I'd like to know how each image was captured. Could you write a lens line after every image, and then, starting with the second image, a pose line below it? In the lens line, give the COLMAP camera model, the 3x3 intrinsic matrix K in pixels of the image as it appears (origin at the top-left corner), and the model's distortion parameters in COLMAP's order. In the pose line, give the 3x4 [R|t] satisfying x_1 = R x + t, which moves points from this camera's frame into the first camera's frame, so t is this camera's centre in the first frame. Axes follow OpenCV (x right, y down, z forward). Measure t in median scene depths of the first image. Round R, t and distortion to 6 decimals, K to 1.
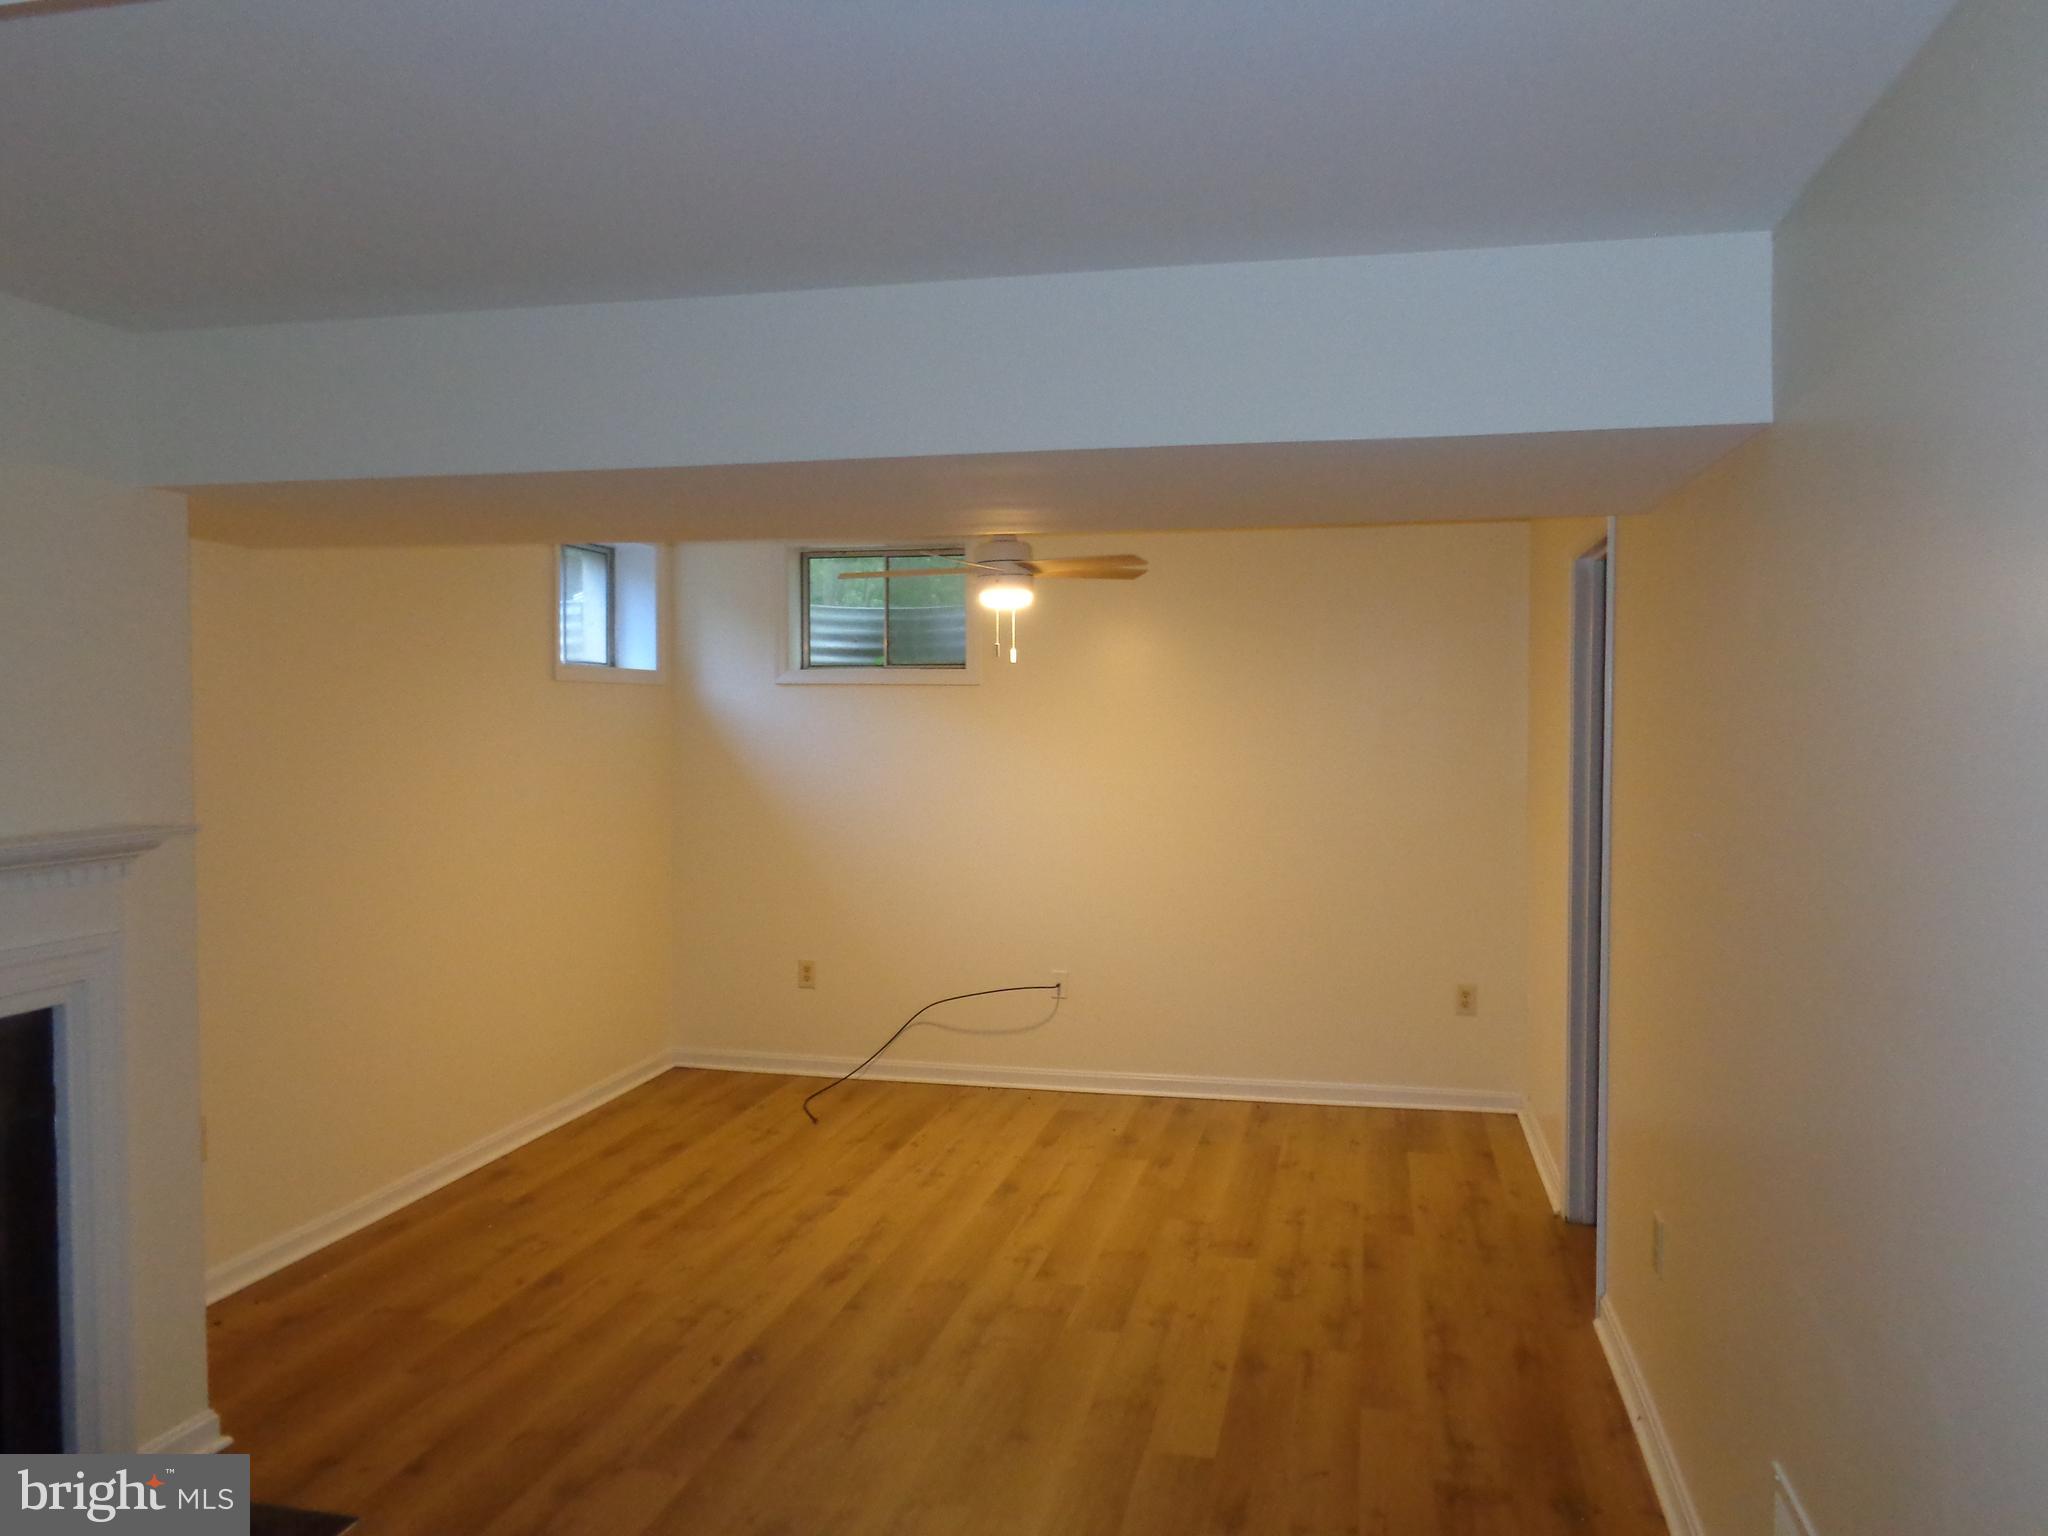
lens RADIAL K [[1540.3, 0, 1020.4], [0, 1540.3, 765.5], [0, 0, 1]] dist [-0.000787, 0.001885]
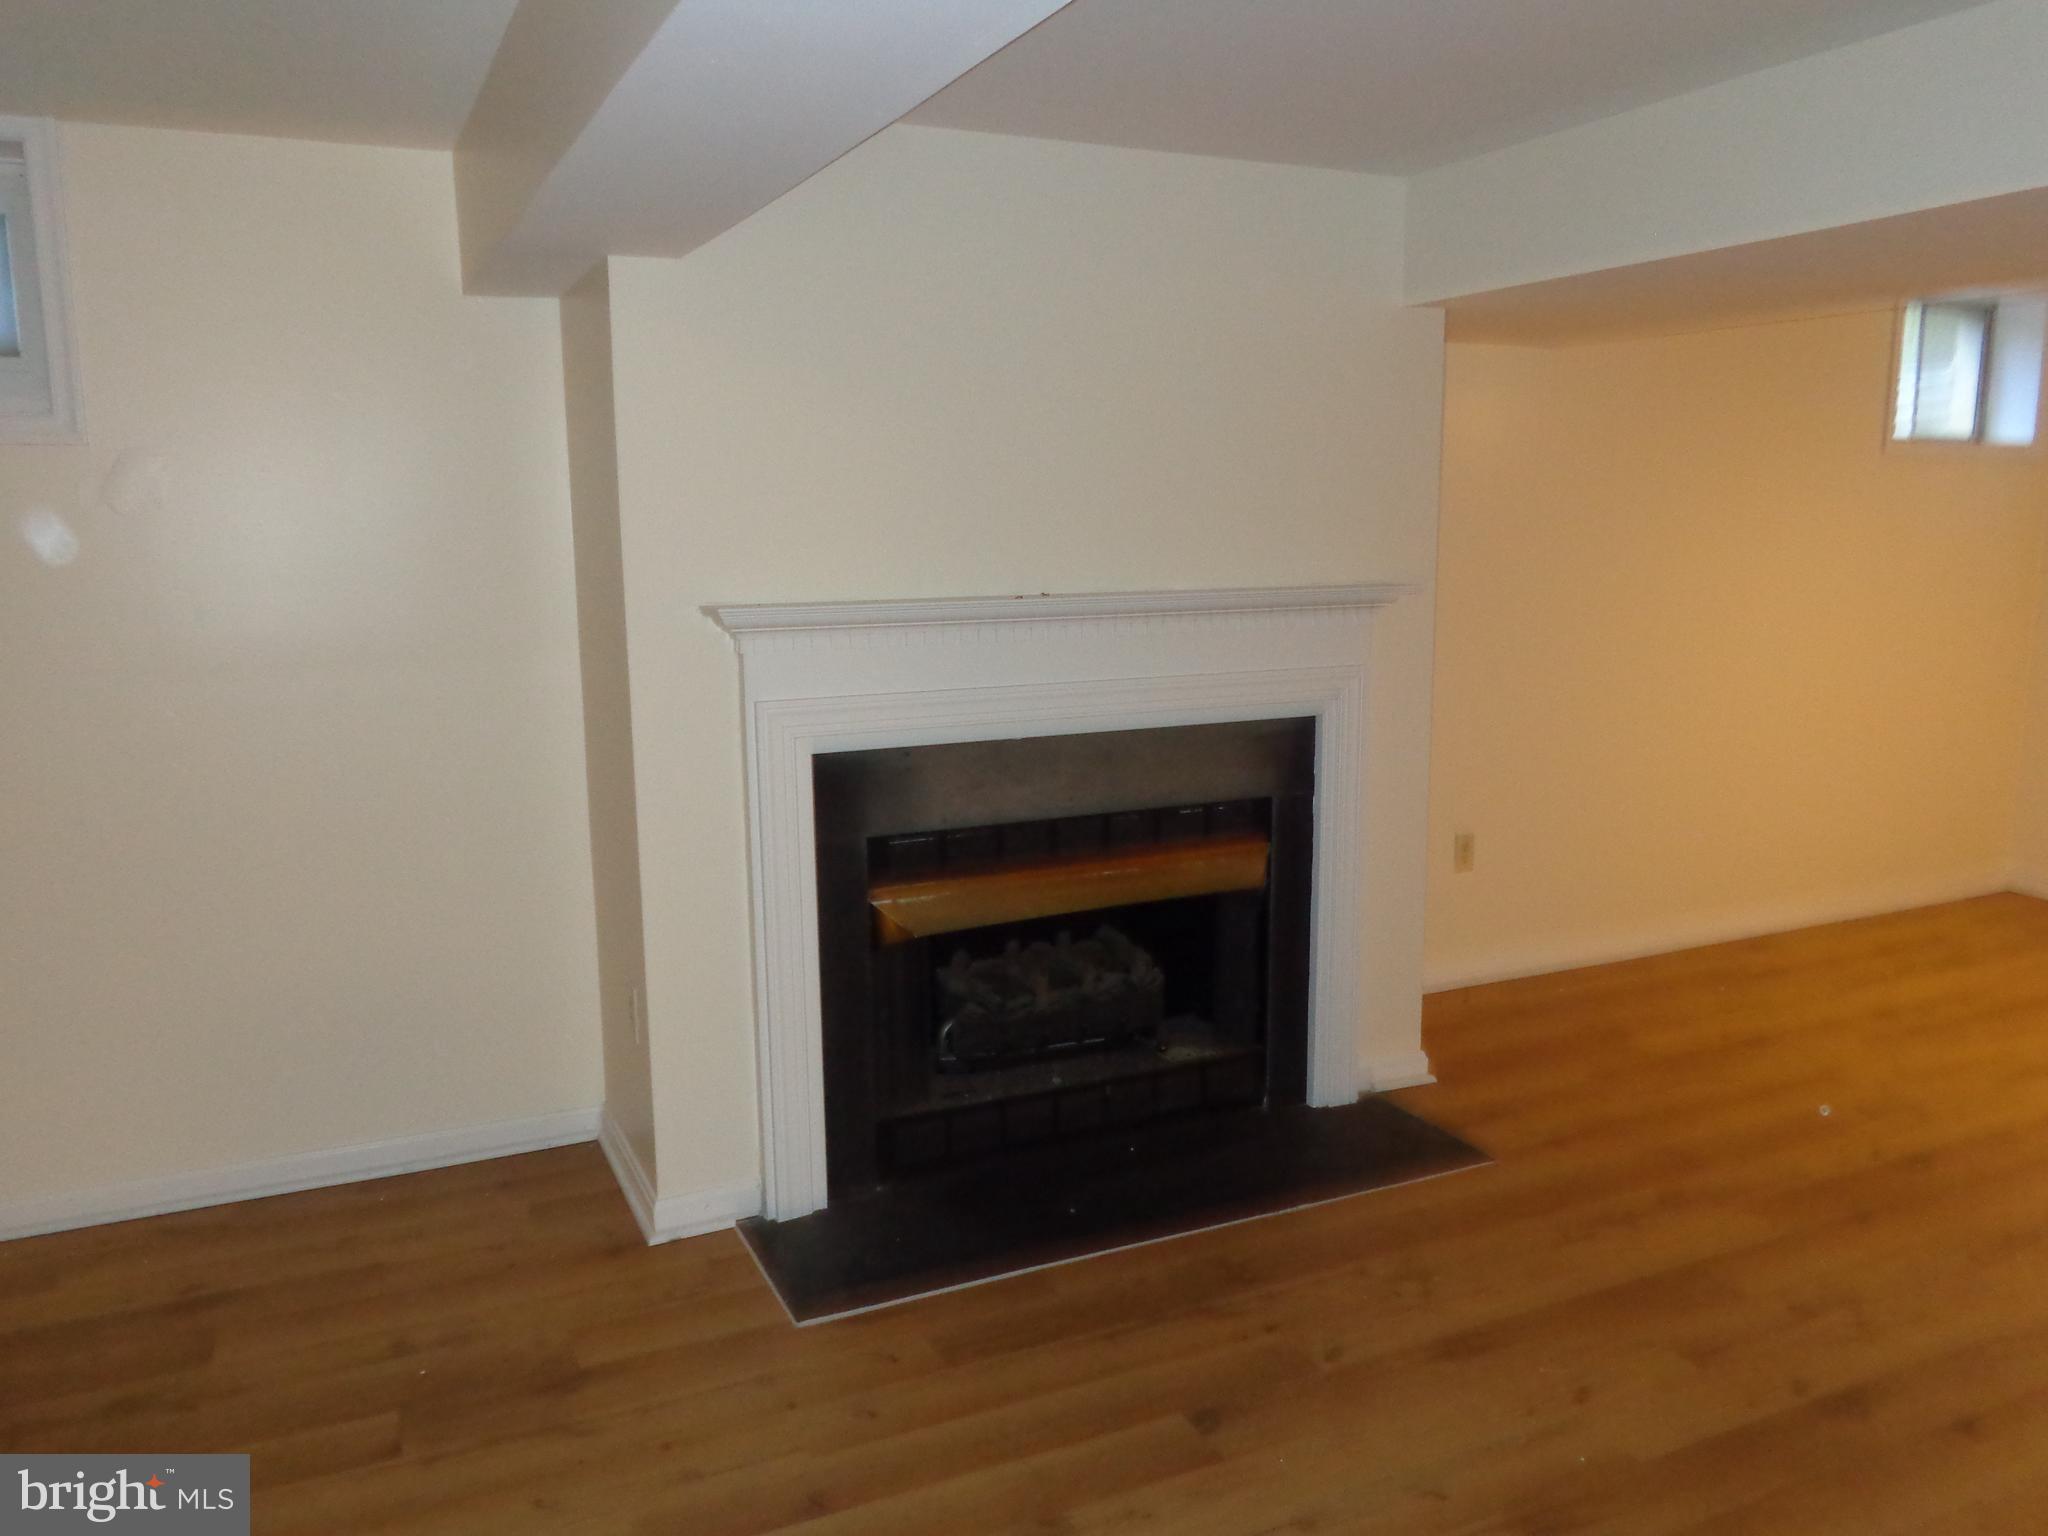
lens RADIAL K [[1540.3, 0, 1029.7], [0, 1540.3, 764.7], [0, 0, 1]] dist [-0.000787, 0.001885]
pose [[0.624742, 0.129573, -0.770006, 0.190610], [-0.020593, 0.988527, 0.149637, 0.002611], [0.780560, -0.077628, 0.620242, -0.021936]]
